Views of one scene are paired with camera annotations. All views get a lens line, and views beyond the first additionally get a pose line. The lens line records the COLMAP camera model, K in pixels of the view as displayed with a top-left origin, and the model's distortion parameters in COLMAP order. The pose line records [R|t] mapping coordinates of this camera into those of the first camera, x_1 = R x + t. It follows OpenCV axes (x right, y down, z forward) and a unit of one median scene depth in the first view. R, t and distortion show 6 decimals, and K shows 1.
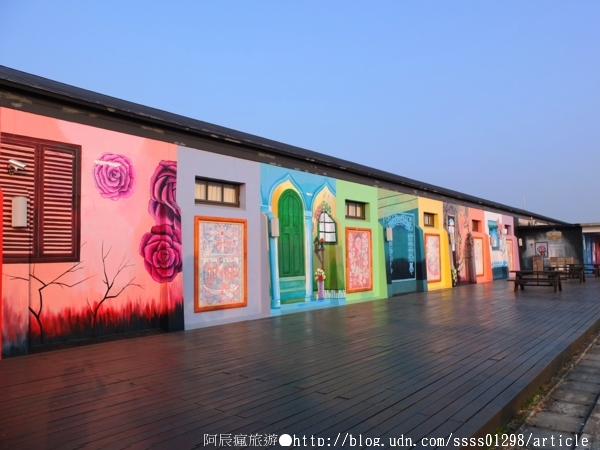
lens RADIAL K [[468.6, 0, 299.8], [0, 468.6, 227.0], [0, 0, 1]] dist [-0.057751, 0.026643]
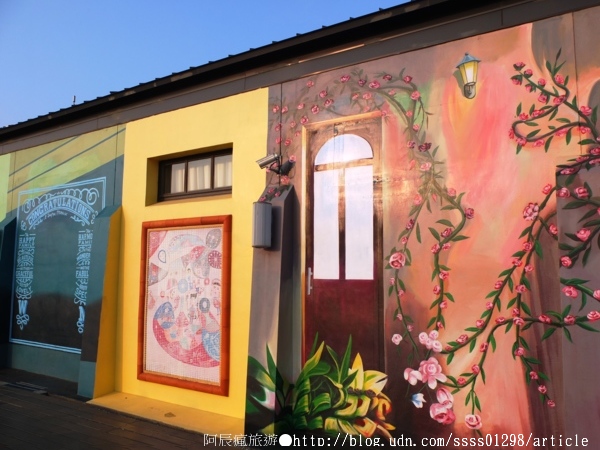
lens RADIAL K [[468.6, 0, 298.3], [0, 468.6, 226.7], [0, 0, 1]] dist [-0.057751, 0.026643]
pose [[0.127149, -0.059188, -0.990116, 0.649494], [0.069834, 0.996275, -0.050588, 0.042675], [0.989422, -0.062711, 0.130808, 1.138386]]
